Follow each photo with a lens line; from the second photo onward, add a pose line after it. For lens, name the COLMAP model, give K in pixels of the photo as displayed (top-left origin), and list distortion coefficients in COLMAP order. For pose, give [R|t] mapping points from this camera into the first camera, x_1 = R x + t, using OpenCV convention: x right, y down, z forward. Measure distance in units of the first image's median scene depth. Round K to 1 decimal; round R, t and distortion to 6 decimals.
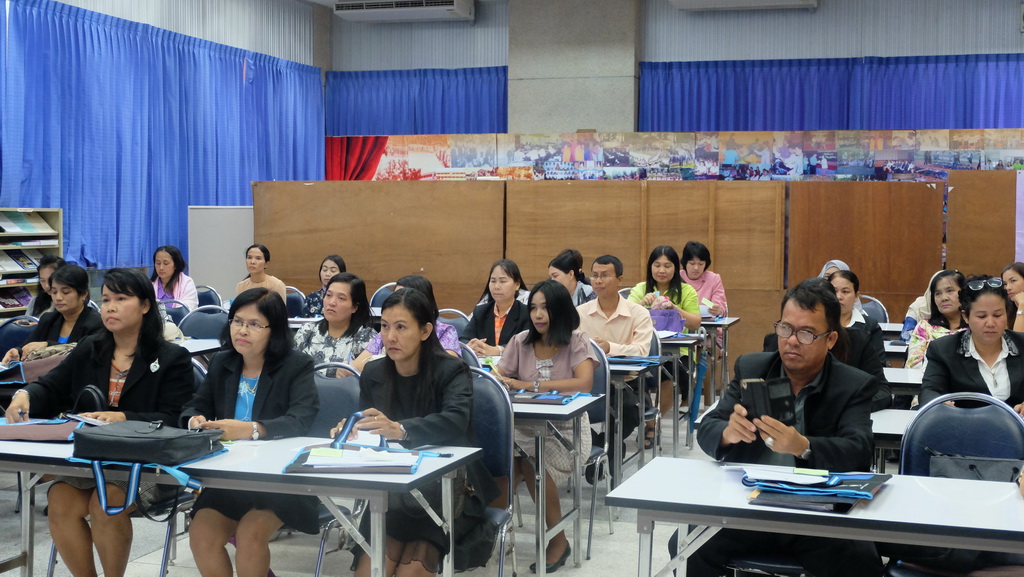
lens RADIAL K [[1300.0, 0, 527.8], [0, 1300.0, 273.5], [0, 0, 1]] dist [-0.003809, 0.024974]
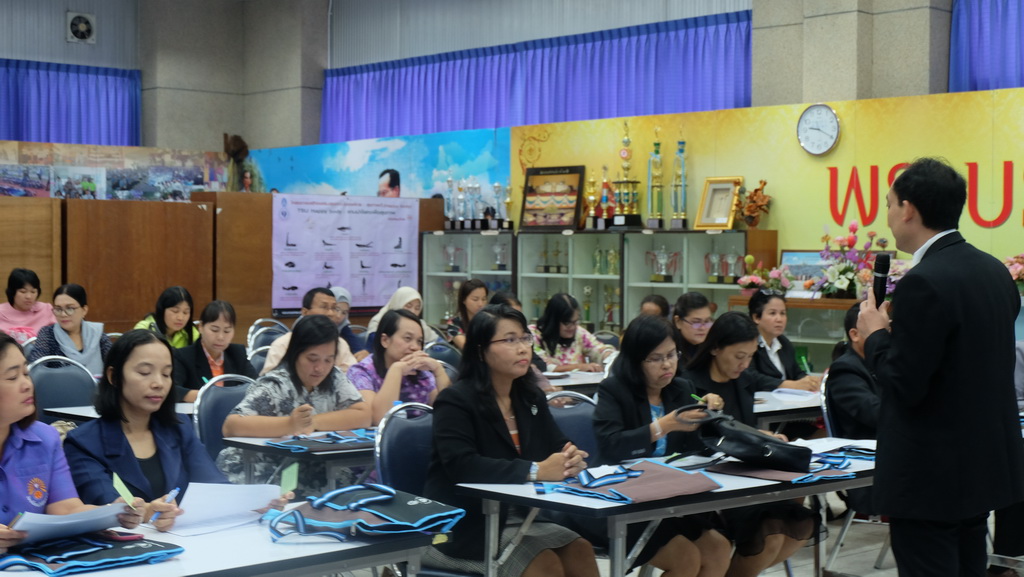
lens RADIAL K [[1539.1, 0, 512.0], [0, 1539.1, 288.5], [0, 0, 1]] dist [-0.004443, -0.038224]
pose [[0.514970, -0.026368, 0.856803, -0.471892], [0.039246, 0.999204, 0.007162, -0.003829], [-0.856309, 0.029938, 0.515595, 0.184885]]
